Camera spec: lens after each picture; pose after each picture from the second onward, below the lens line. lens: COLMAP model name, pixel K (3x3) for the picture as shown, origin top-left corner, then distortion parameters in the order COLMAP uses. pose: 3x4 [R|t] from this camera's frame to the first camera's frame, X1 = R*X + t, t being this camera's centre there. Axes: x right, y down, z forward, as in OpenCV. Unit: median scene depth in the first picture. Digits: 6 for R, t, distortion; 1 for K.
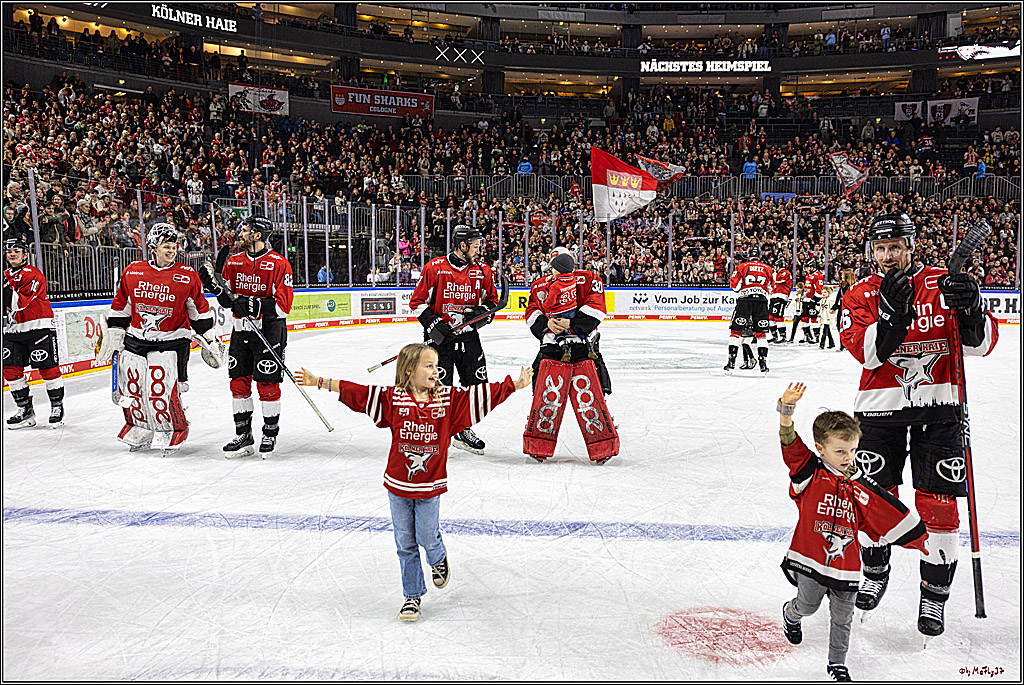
lens RADIAL K [[892.6, 0, 511.5], [0, 892.6, 339.1], [0, 0, 1]] dist [-0.011690, -0.004515]
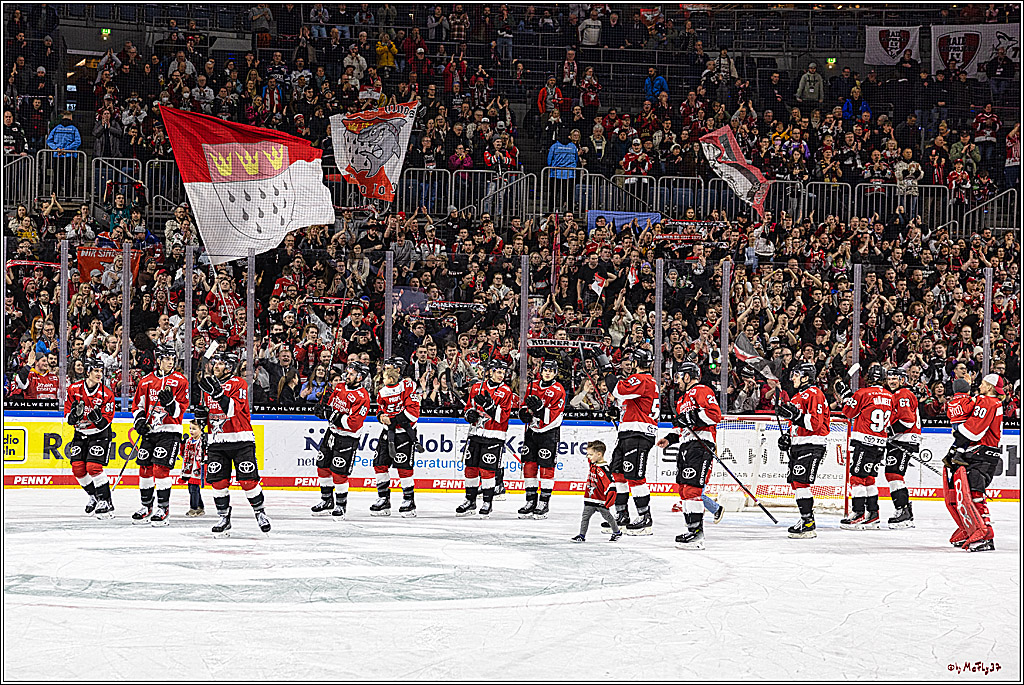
lens RADIAL K [[1548.9, 0, 512.1], [0, 1548.9, 345.8], [0, 0, 1]] dist [0.023672, 0.000000]
pose [[0.986707, 0.011472, 0.162105, 0.113763], [-0.002946, 0.998604, -0.052737, -0.052427], [-0.162484, 0.051558, 0.985363, 0.226419]]
